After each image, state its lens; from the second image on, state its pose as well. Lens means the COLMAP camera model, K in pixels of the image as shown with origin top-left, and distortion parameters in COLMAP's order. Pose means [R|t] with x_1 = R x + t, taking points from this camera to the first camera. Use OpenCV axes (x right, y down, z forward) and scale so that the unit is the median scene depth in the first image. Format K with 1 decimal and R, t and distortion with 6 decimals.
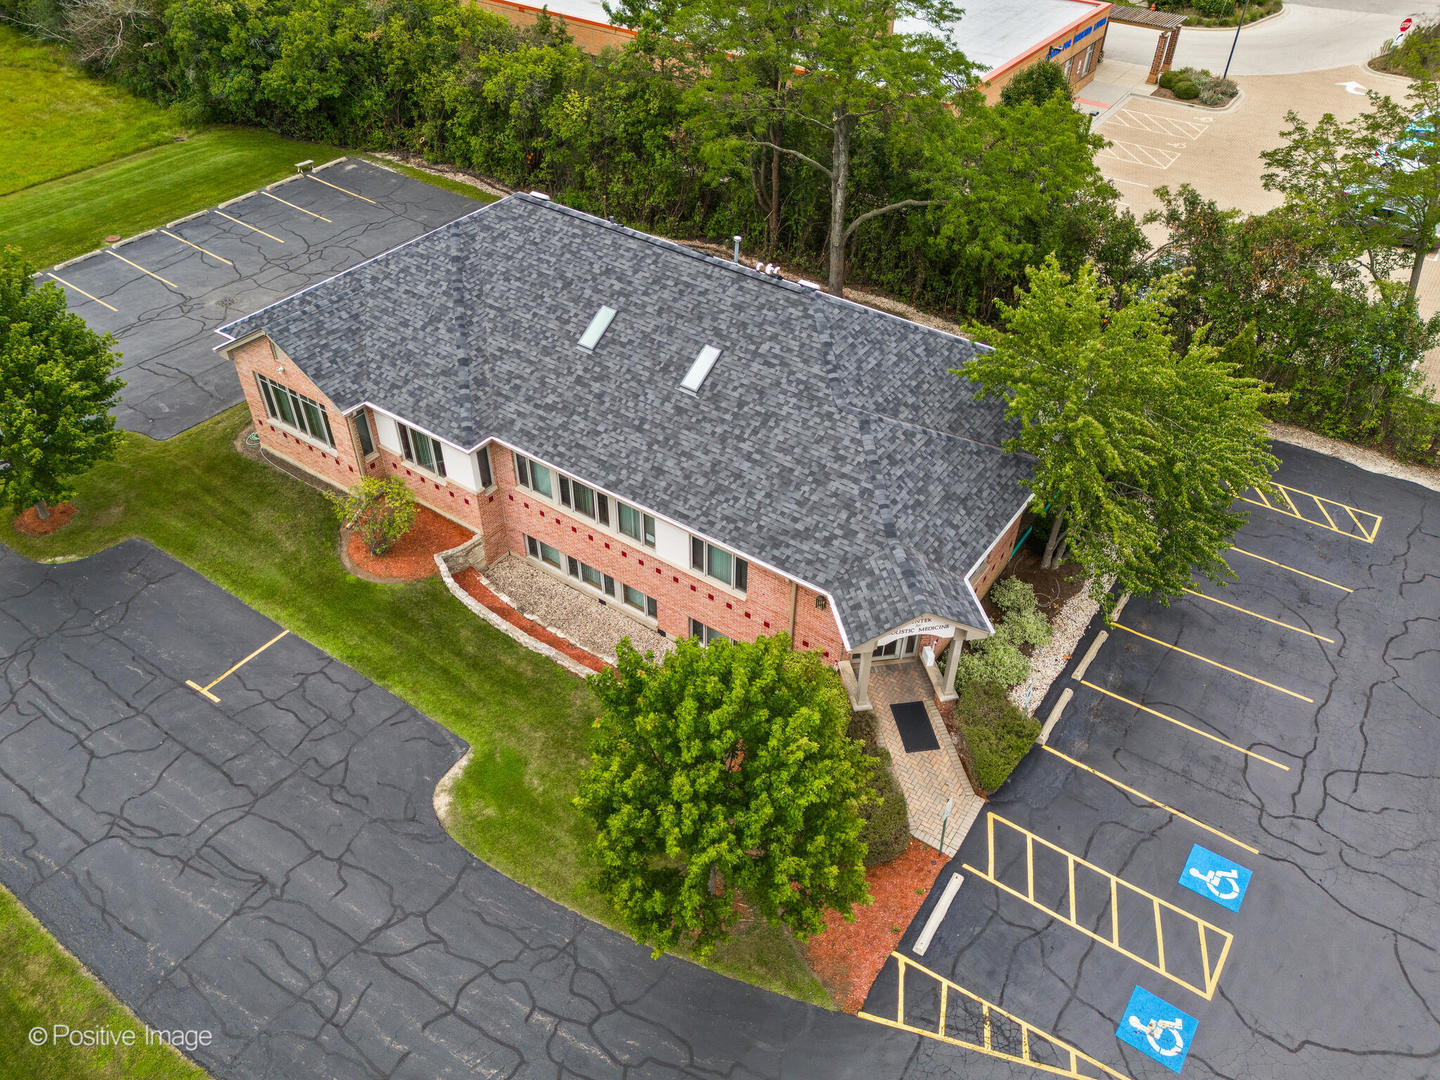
lens RADIAL K [[1072.5, 0, 729.0], [0, 1072.5, 534.1], [0, 0, 1]] dist [0.053718, -0.056843]
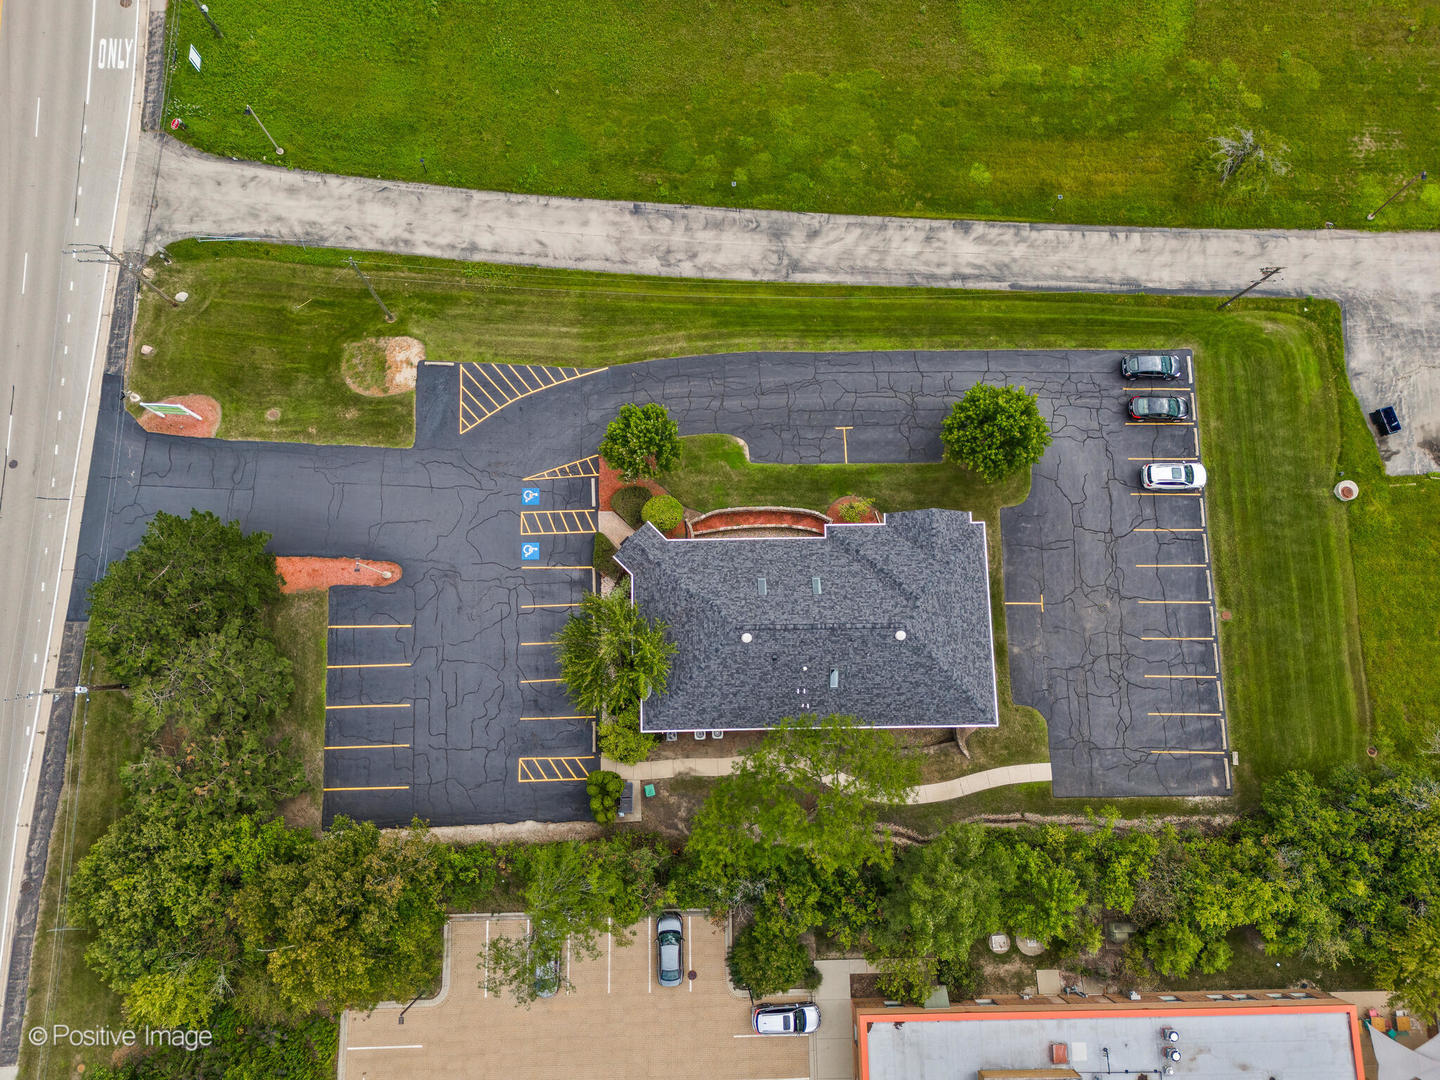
lens RADIAL K [[1072.5, 0, 718.4], [0, 1072.5, 552.4], [0, 0, 1]] dist [0.053718, -0.056843]
pose [[-0.810025, 0.573092, -0.124198, 0.315206], [-0.402801, -0.389866, 0.828104, -2.125420], [0.426159, 0.720812, 0.546643, -0.442025]]
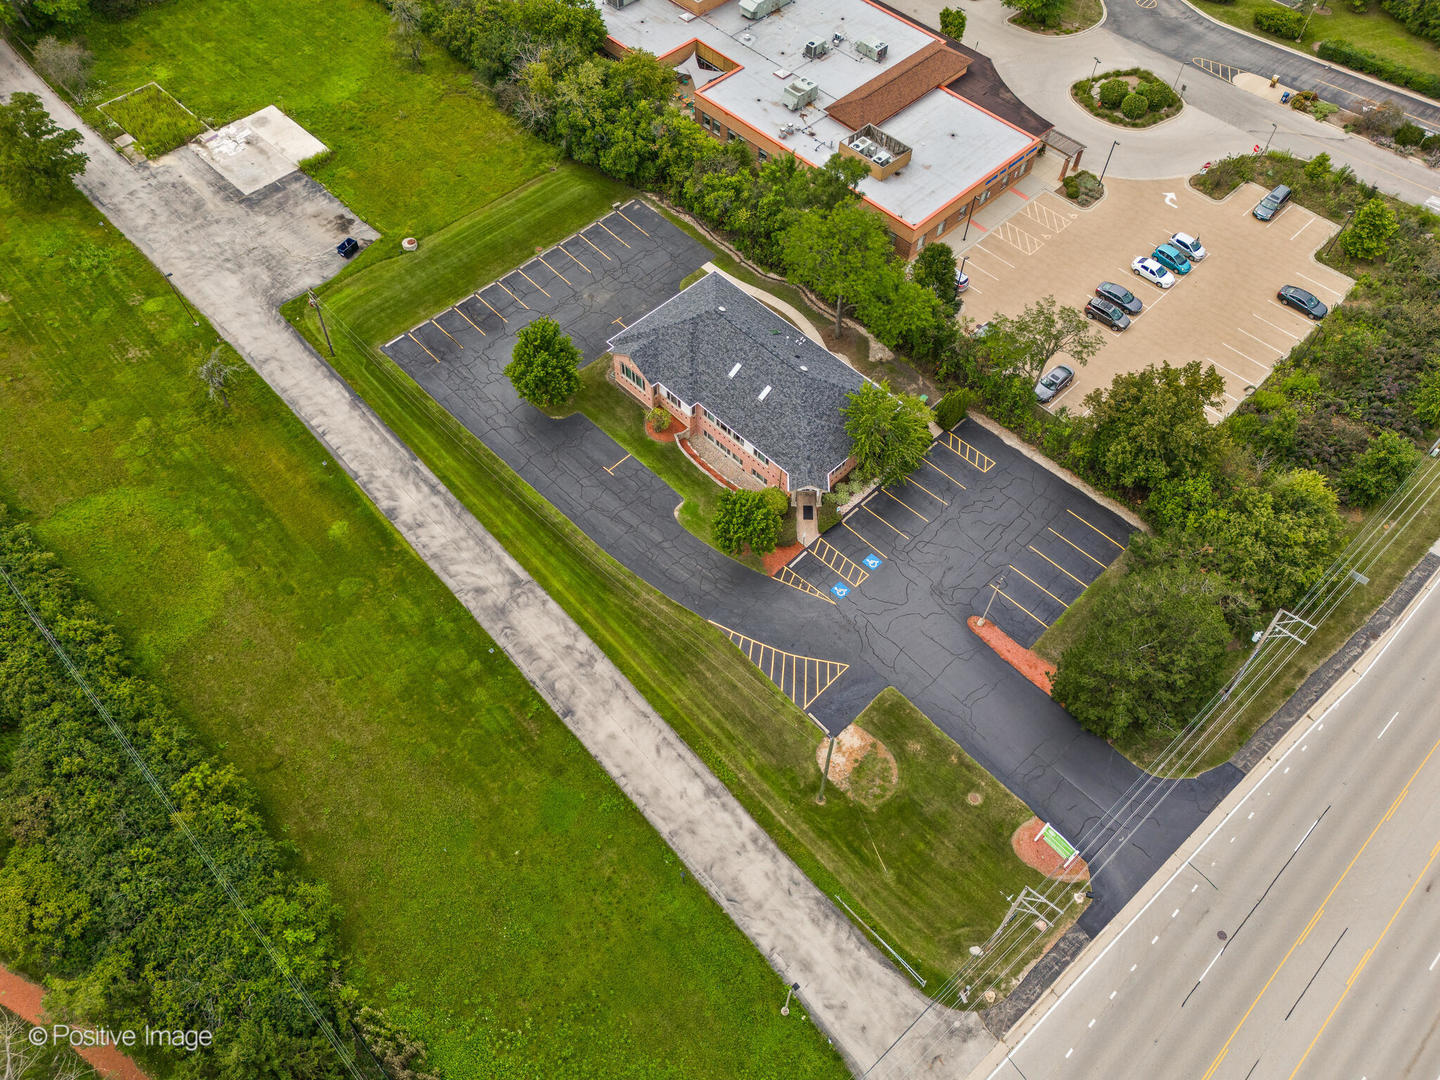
lens RADIAL K [[1072.5, 0, 742.9], [0, 1072.5, 525.6], [0, 0, 1]] dist [0.053718, -0.056843]
pose [[0.984732, 0.148973, -0.090058, 0.255625], [-0.121771, 0.959192, 0.255193, -0.583954], [0.124400, -0.240330, 0.962687, -2.173640]]
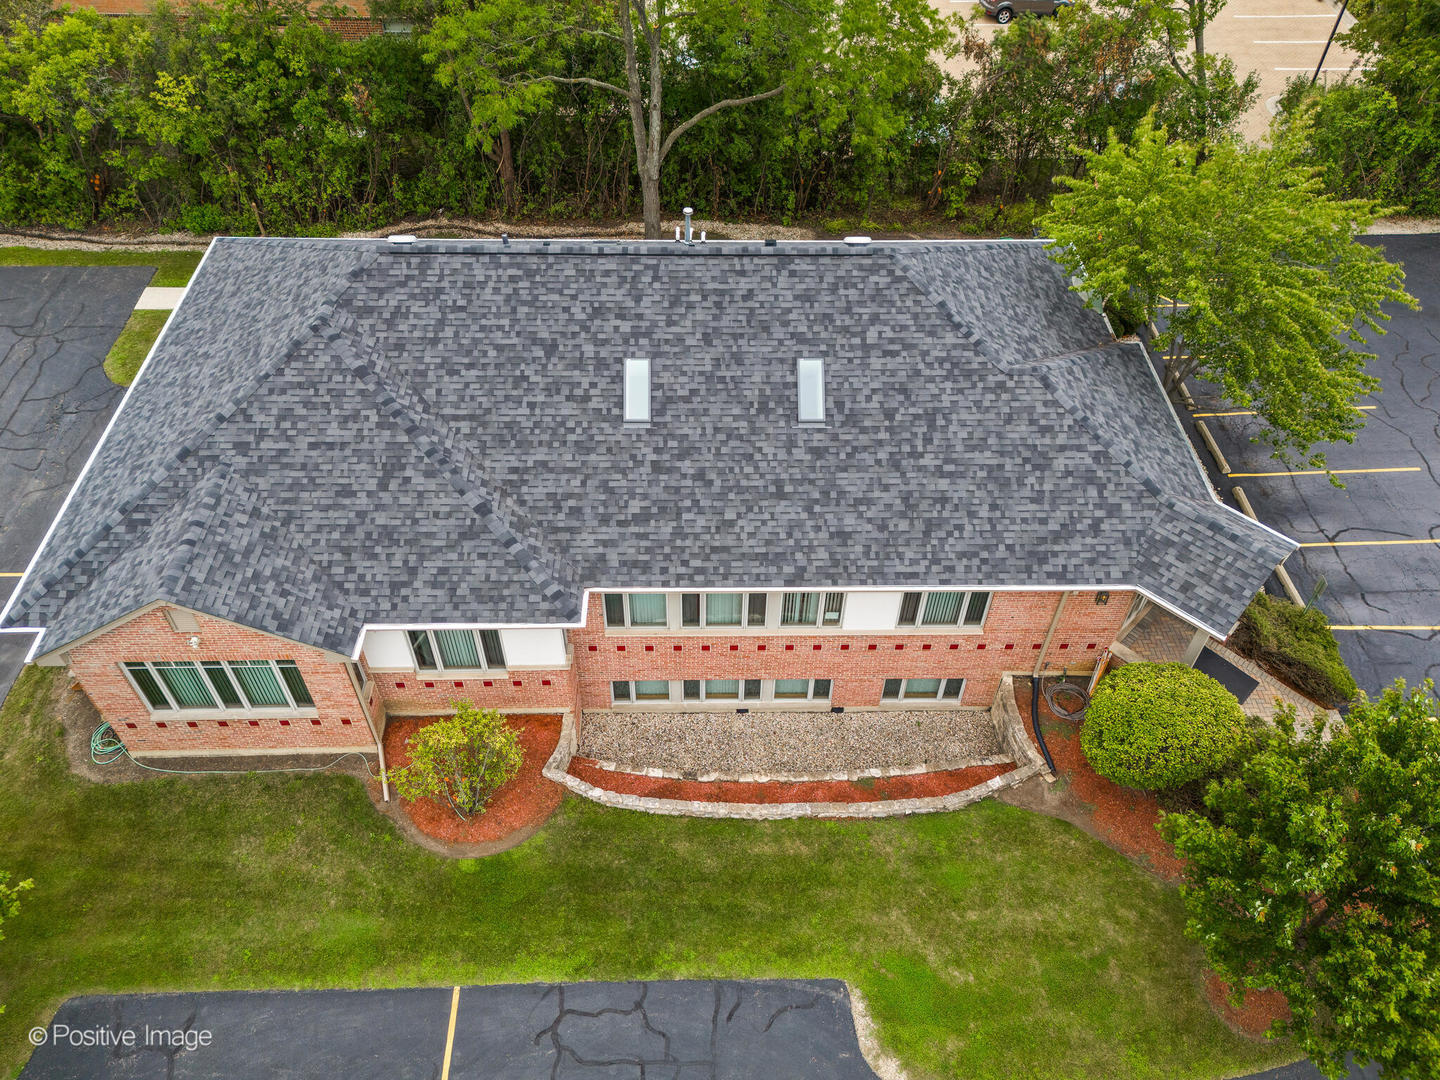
lens RADIAL K [[1072.5, 0, 721.0], [0, 1072.5, 534.8], [0, 0, 1]] dist [0.053718, -0.056843]
pose [[0.810784, -0.429008, 0.398223, -0.432663], [0.378514, 0.903202, 0.202367, -0.242736], [-0.446493, -0.013343, 0.894687, 0.341037]]
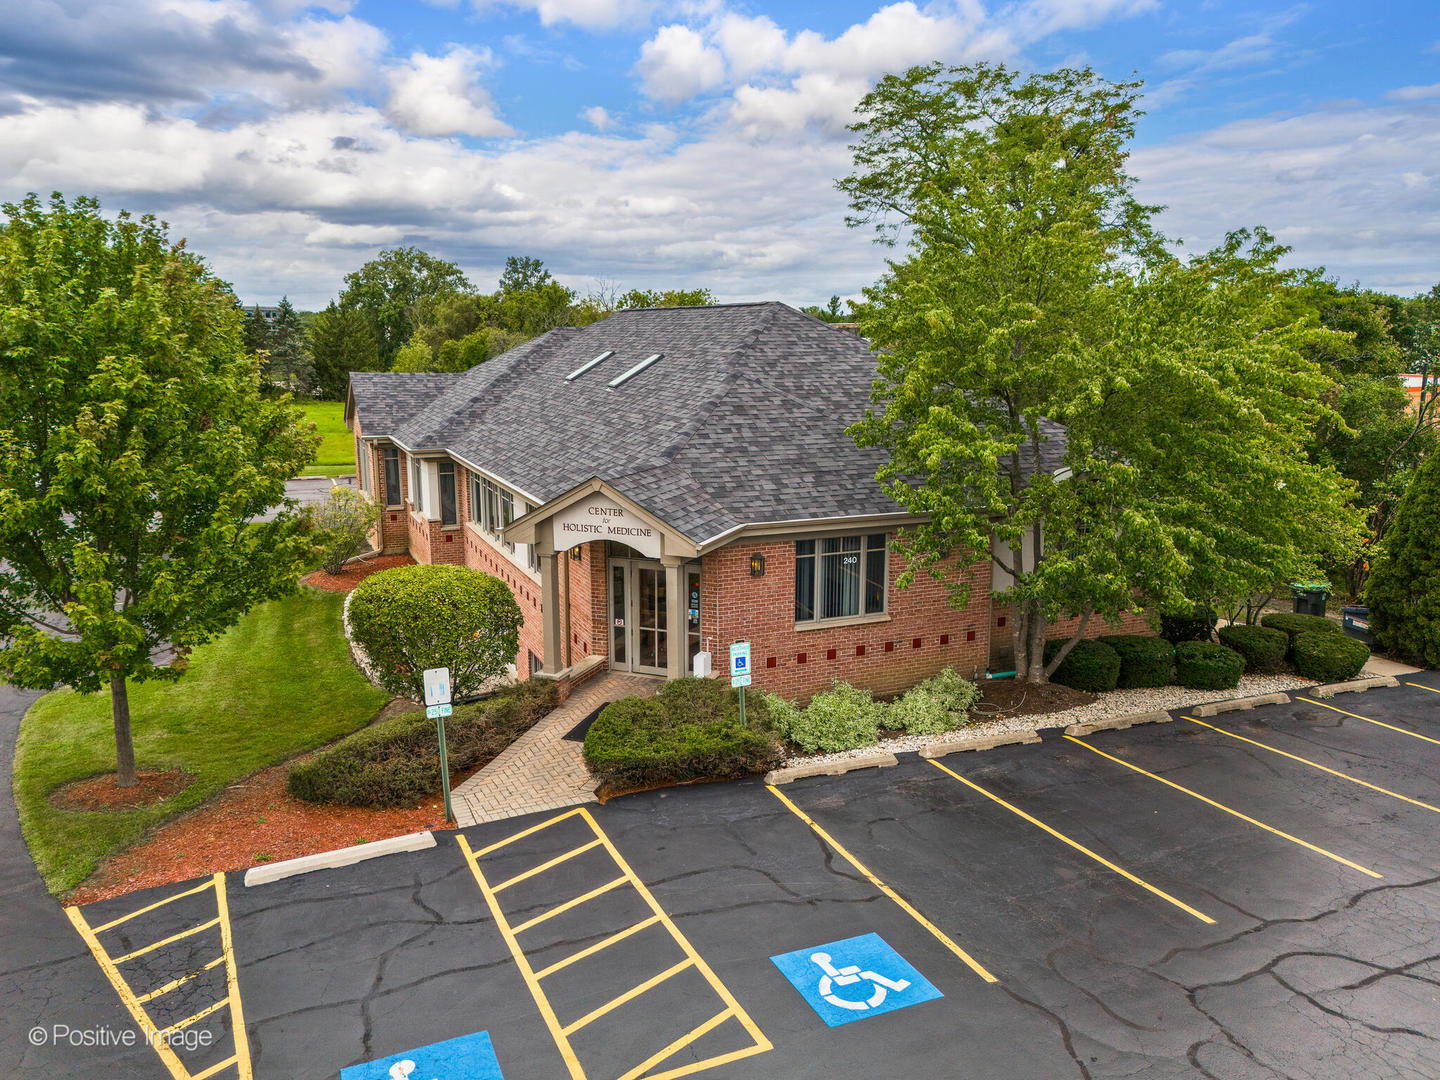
lens RADIAL K [[1072.5, 0, 725.4], [0, 1072.5, 547.0], [0, 0, 1]] dist [0.053718, -0.056843]
pose [[0.858029, 0.087084, -0.506165, 0.493580], [-0.318887, 0.862880, -0.392108, 0.286175], [0.402614, 0.497850, 0.768146, 0.442544]]
